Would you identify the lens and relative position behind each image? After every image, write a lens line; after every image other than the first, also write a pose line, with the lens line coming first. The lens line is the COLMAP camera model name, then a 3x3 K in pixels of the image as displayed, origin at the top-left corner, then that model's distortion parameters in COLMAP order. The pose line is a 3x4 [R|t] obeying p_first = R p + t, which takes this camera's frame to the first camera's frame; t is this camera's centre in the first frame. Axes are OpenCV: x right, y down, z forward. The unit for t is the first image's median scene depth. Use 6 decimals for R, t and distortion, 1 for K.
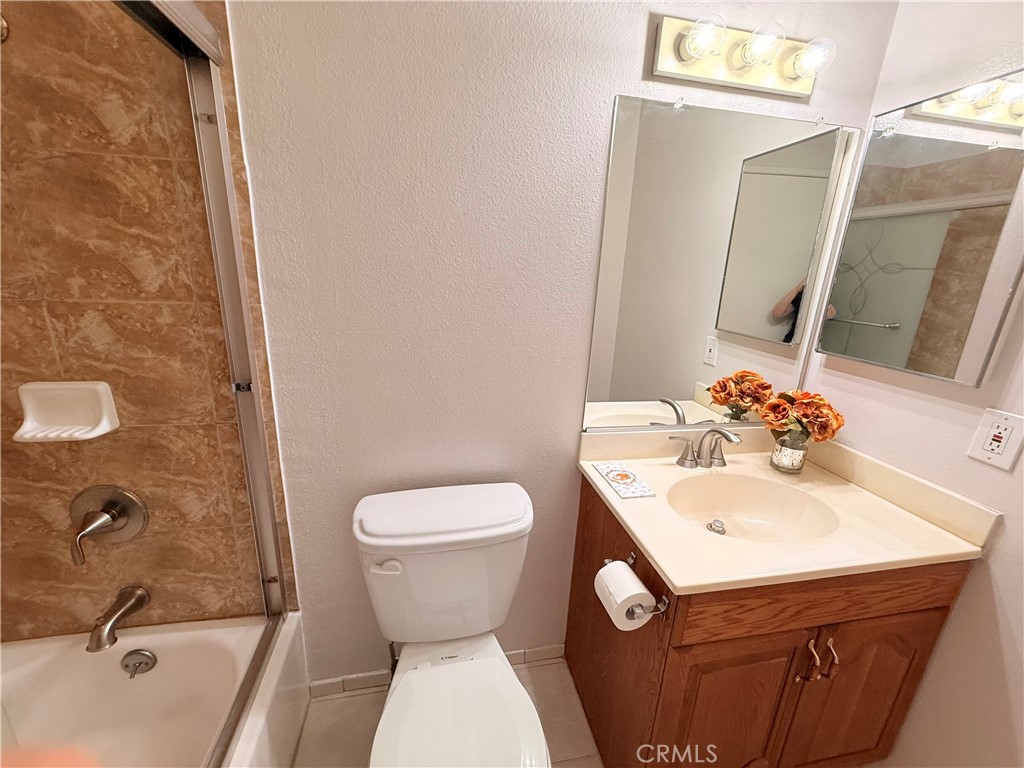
lens RADIAL K [[409.4, 0, 485.1], [0, 409.4, 381.2], [0, 0, 1]] dist [-0.000373, 0.000035]
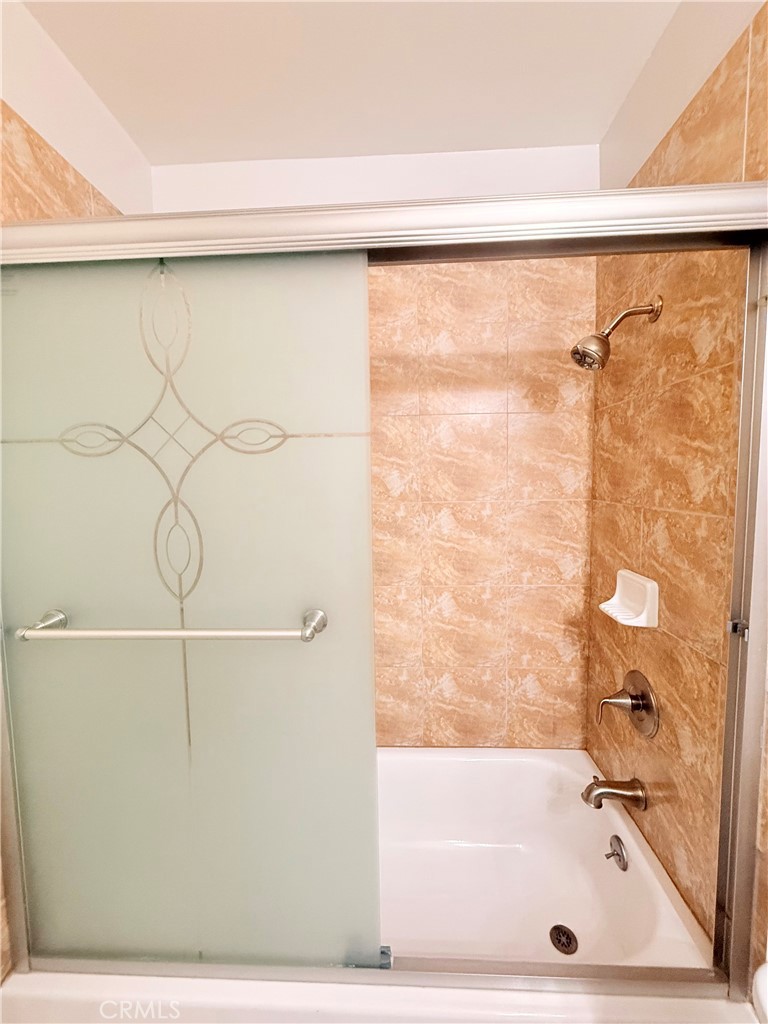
lens RADIAL K [[409.4, 0, 384.4], [0, 409.4, 509.9], [0, 0, 1]] dist [-0.000373, 0.000035]
pose [[-0.236556, 0.042144, -0.970703, 0.295529], [-0.237832, 0.966155, 0.099906, -0.123966], [0.942060, 0.254497, -0.218527, 0.520452]]
